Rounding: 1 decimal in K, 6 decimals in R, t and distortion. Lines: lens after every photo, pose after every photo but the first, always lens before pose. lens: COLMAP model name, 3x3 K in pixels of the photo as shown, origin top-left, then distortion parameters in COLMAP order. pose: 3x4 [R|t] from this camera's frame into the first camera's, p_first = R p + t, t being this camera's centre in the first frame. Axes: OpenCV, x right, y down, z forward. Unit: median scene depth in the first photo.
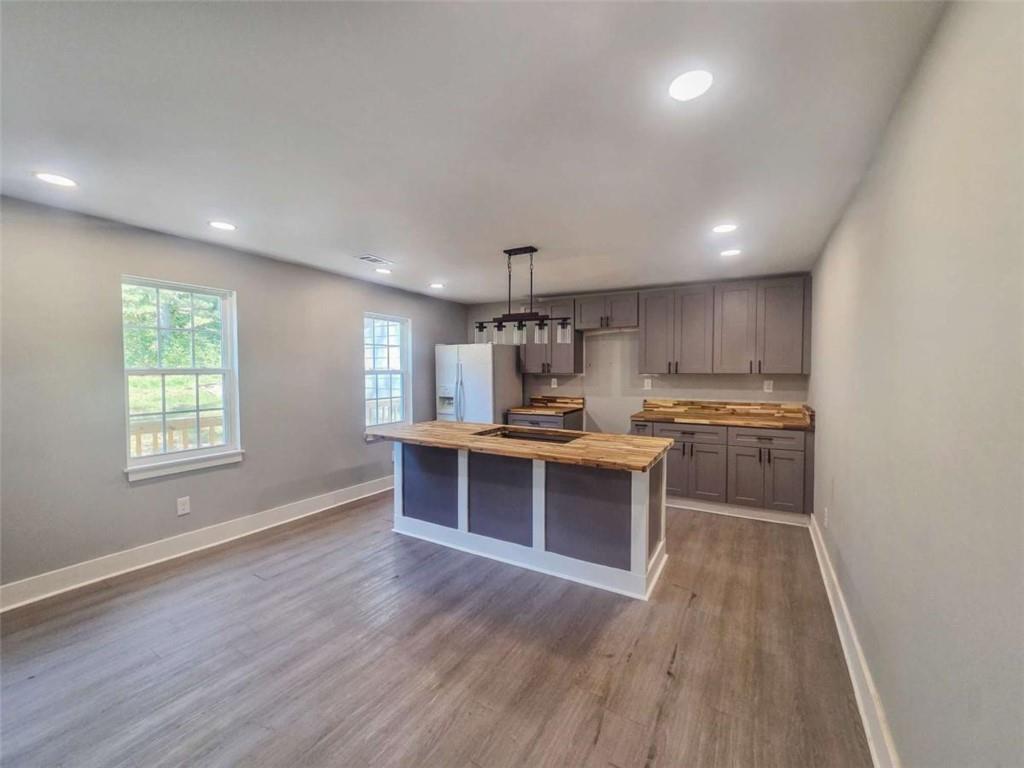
lens RADIAL K [[416.7, 0, 507.4], [0, 416.7, 382.0], [0, 0, 1]] dist [0.009521, 0.000080]
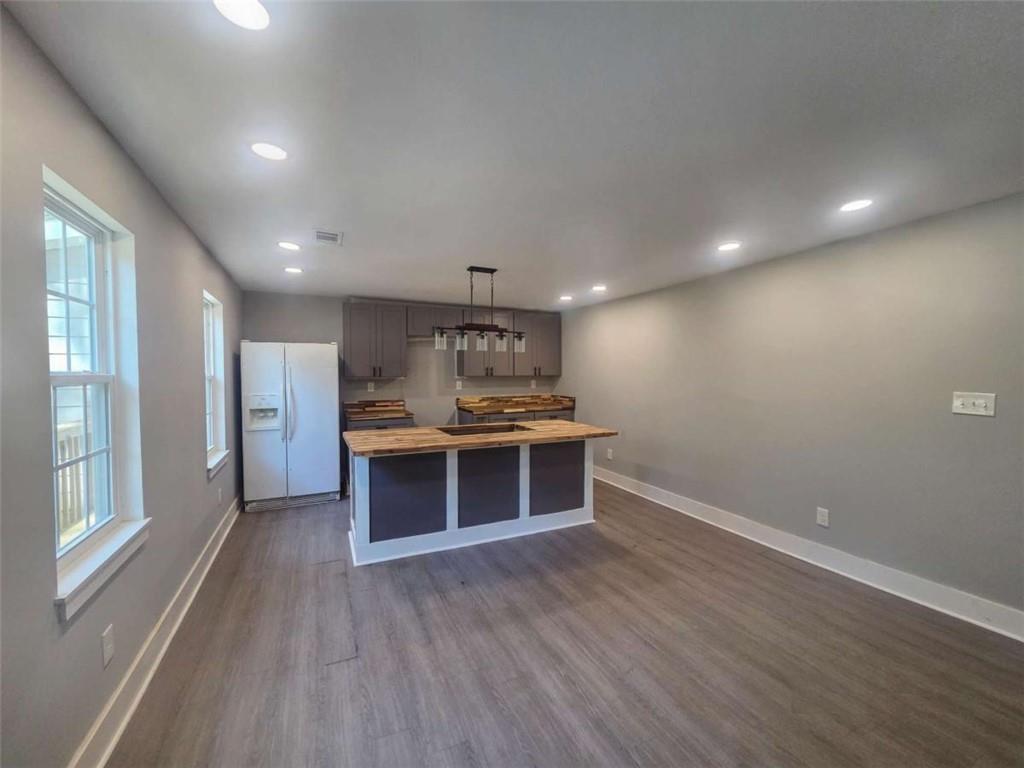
lens RADIAL K [[416.7, 0, 507.4], [0, 416.7, 382.0], [0, 0, 1]] dist [0.009521, 0.000080]
pose [[0.564877, -0.019658, 0.824941, -0.856129], [0.027203, 0.999616, 0.005193, -0.009214], [-0.824727, 0.019508, 0.565195, 0.292777]]
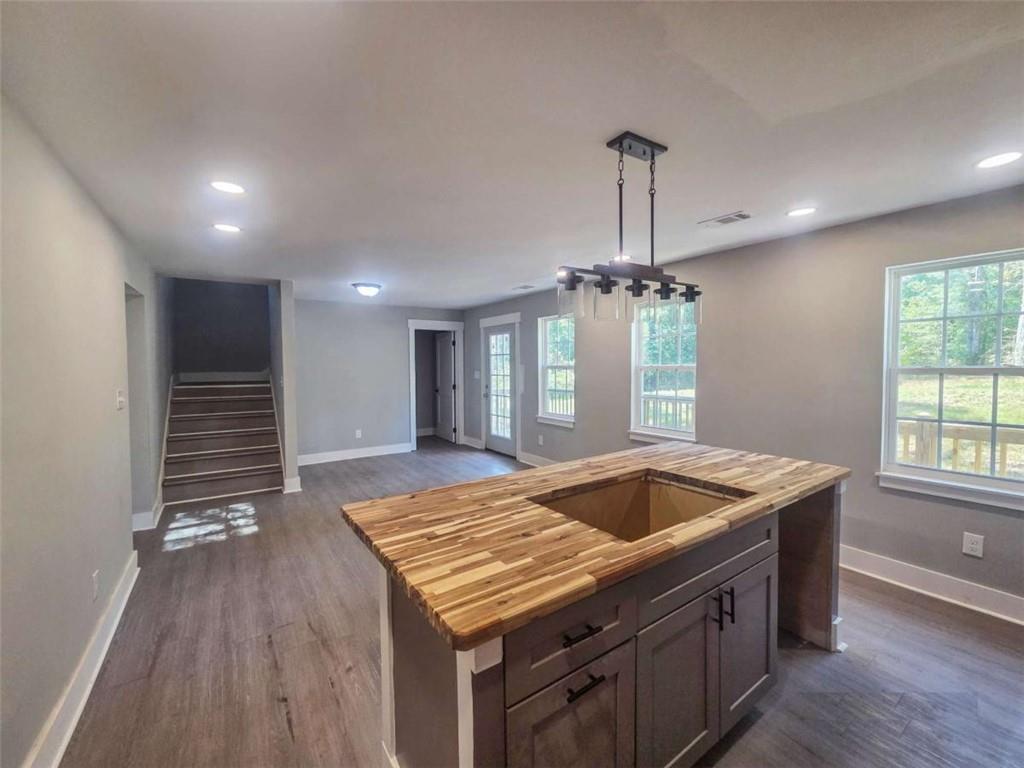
lens RADIAL K [[415.5, 0, 496.5], [0, 415.5, 384.7], [0, 0, 1]] dist [0.002210, -0.000001]
pose [[-0.435348, 0.036333, -0.899529, 0.572361], [-0.025039, 0.998310, 0.052441, -0.032480], [0.899914, 0.045353, -0.433702, 1.040710]]
